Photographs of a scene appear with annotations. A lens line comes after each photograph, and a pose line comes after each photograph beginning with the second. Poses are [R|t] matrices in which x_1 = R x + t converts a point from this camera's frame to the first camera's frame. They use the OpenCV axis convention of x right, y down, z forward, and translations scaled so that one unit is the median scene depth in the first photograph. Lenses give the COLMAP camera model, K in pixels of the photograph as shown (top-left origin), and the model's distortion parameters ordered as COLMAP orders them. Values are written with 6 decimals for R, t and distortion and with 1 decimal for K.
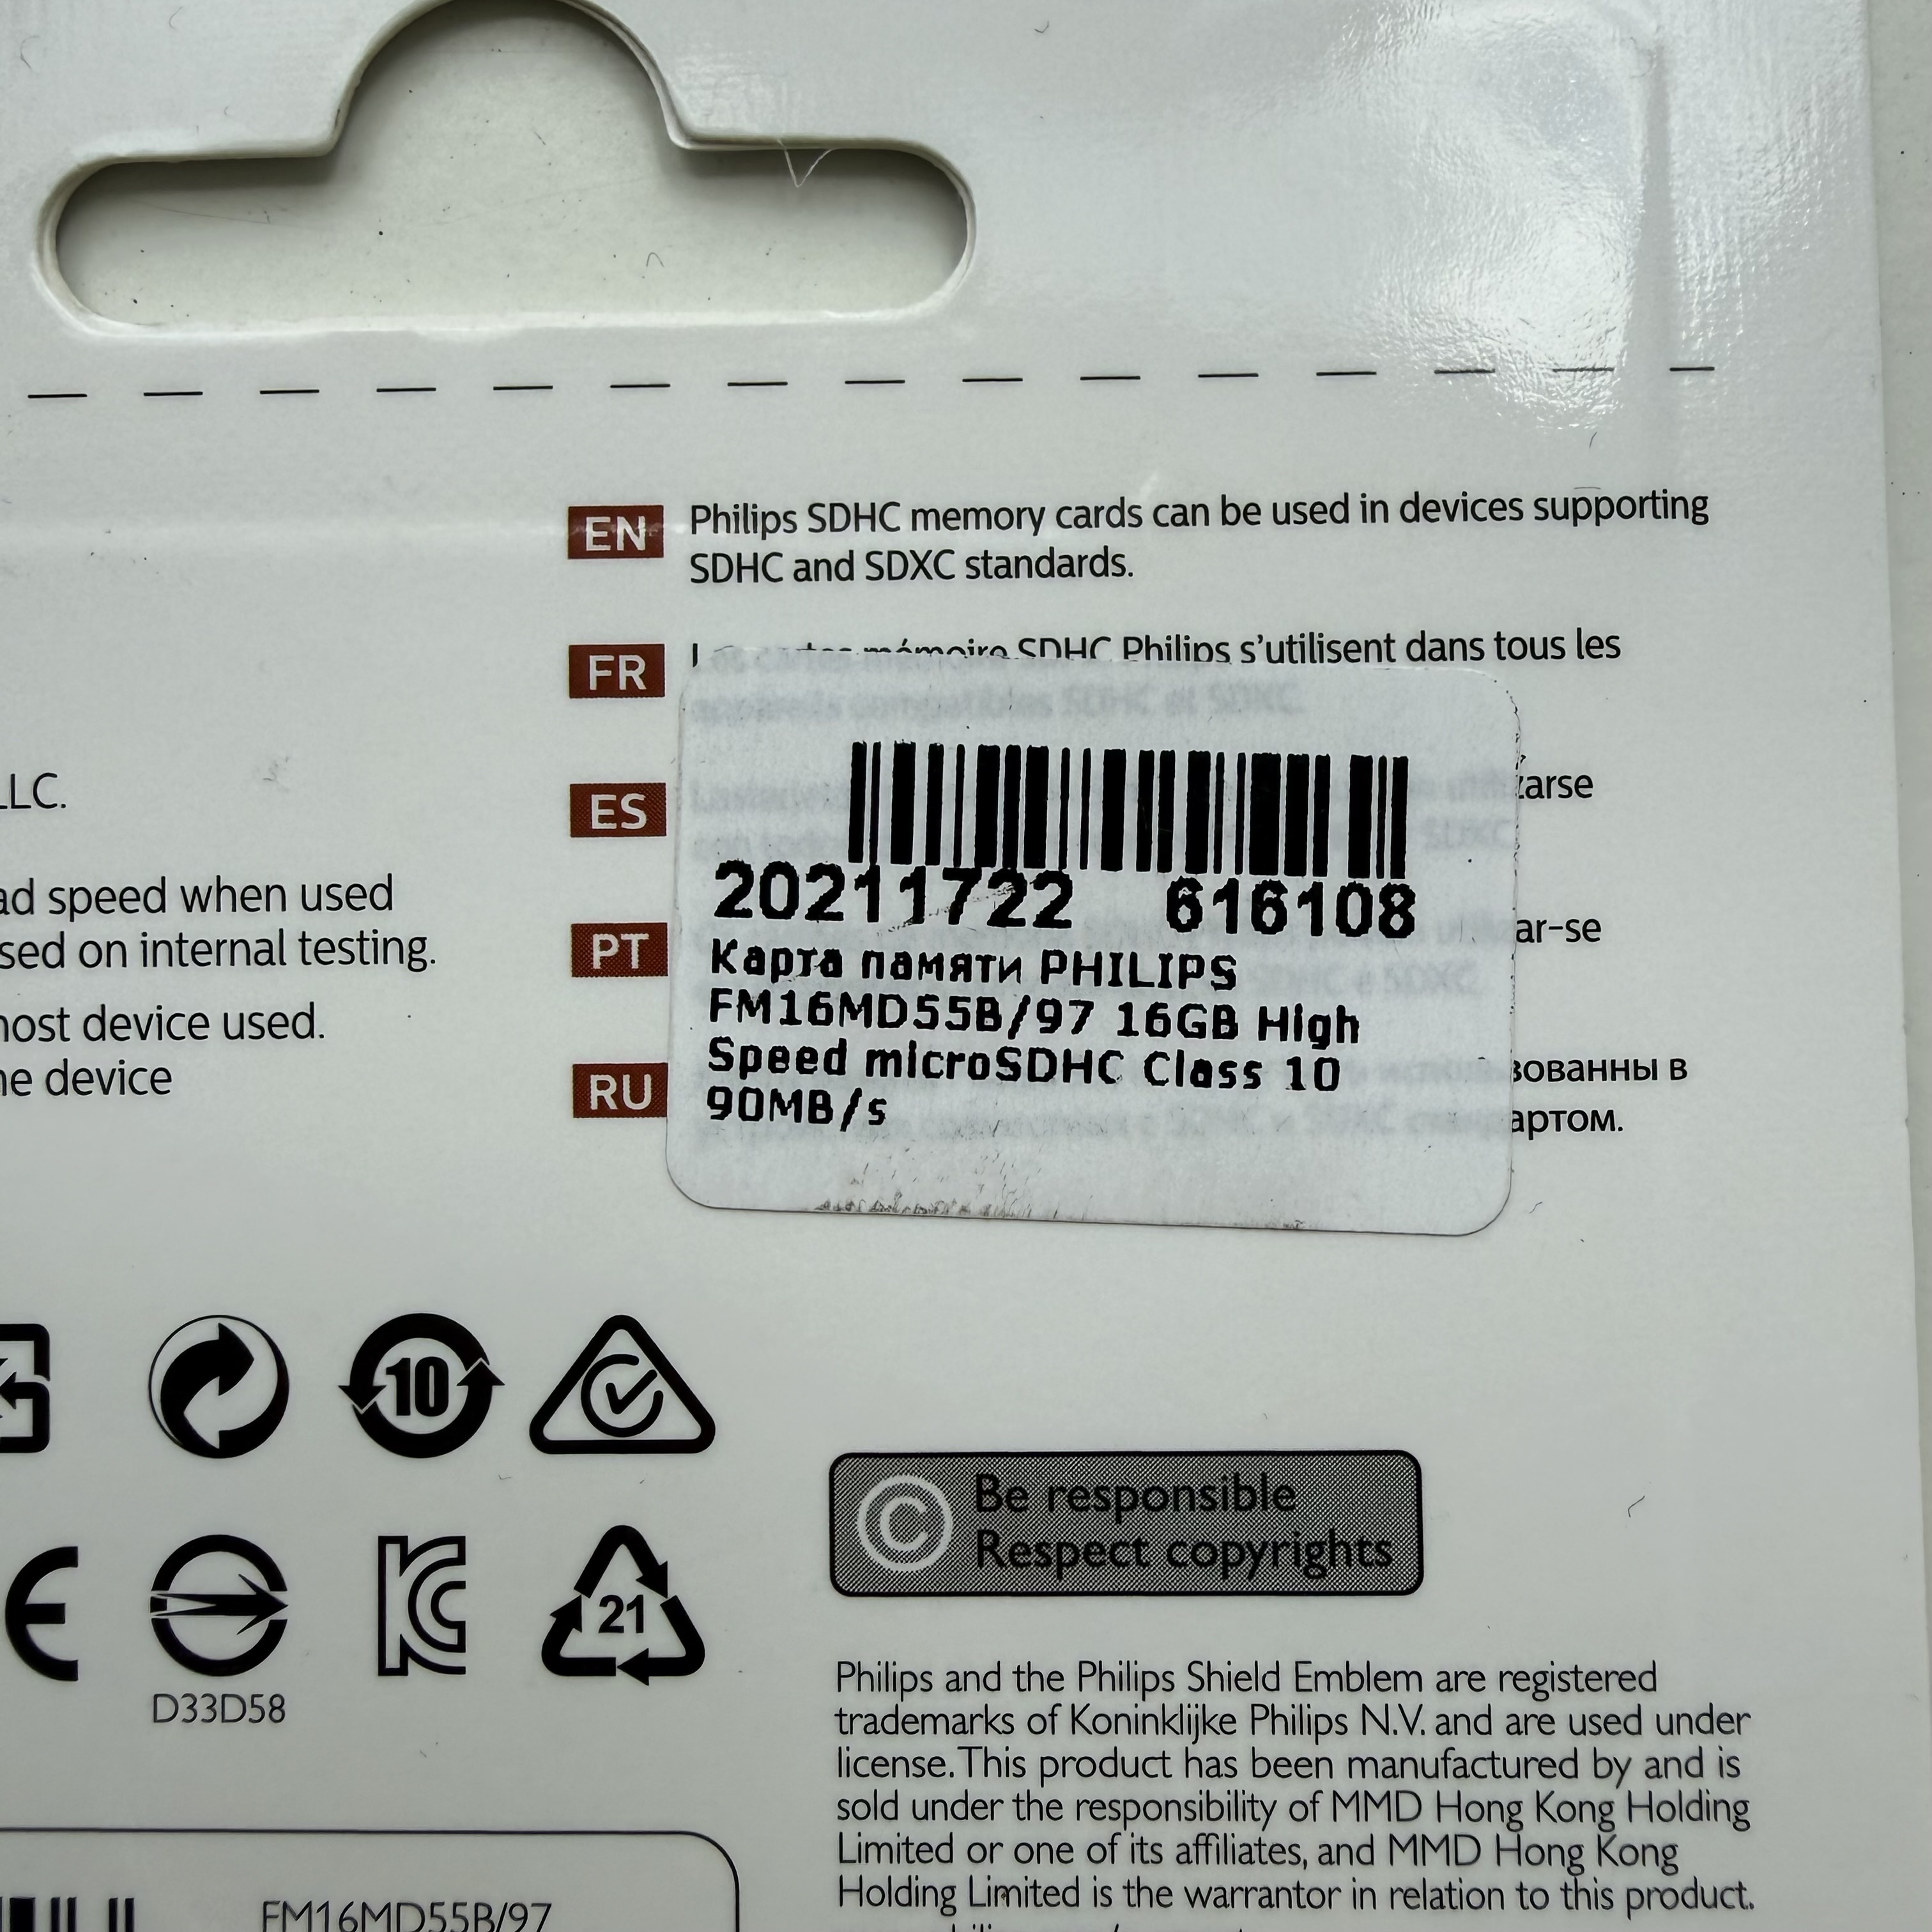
lens RADIAL K [[2096.3, 0, 959.5], [0, 2096.3, 955.4], [0, 0, 1]] dist [0.017254, 0.000000]
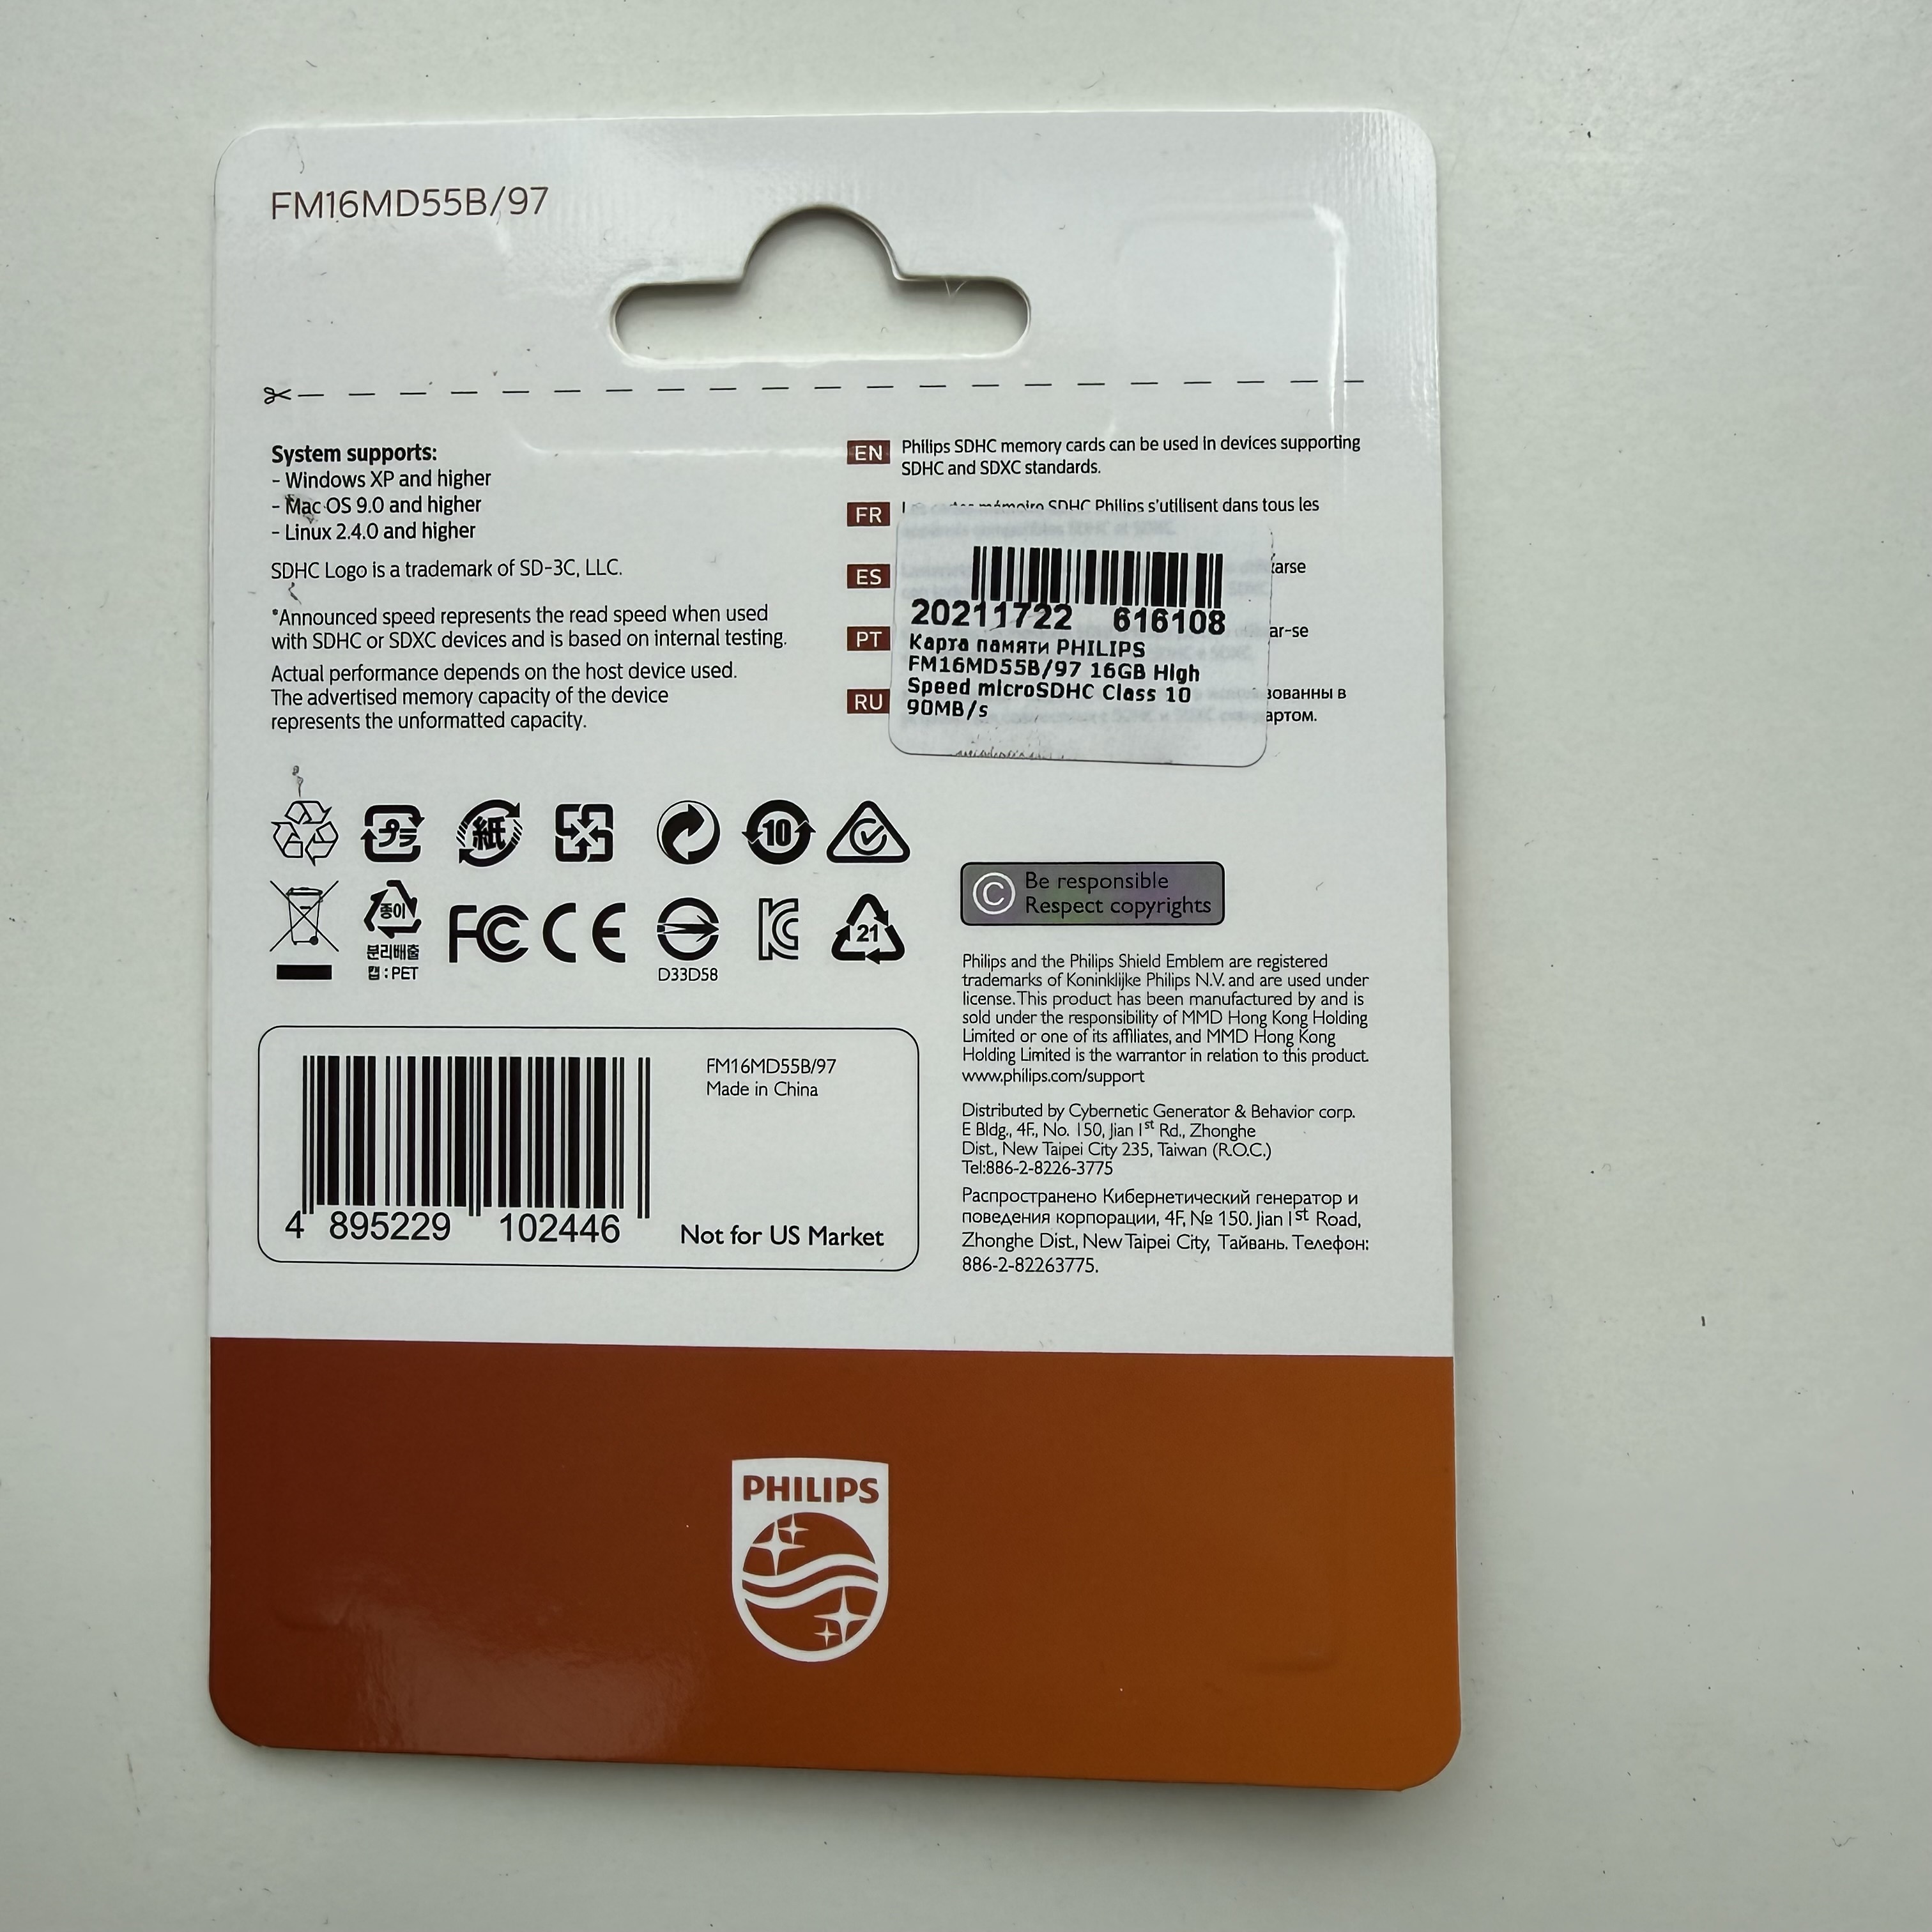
lens RADIAL K [[2096.3, 0, 976.1], [0, 2096.3, 977.2], [0, 0, 1]] dist [0.017254, 0.000000]
pose [[0.999759, 0.009886, -0.019580, -0.000480], [-0.010083, 0.999899, -0.010024, 0.380306], [0.019479, 0.010219, 0.999758, -1.231399]]
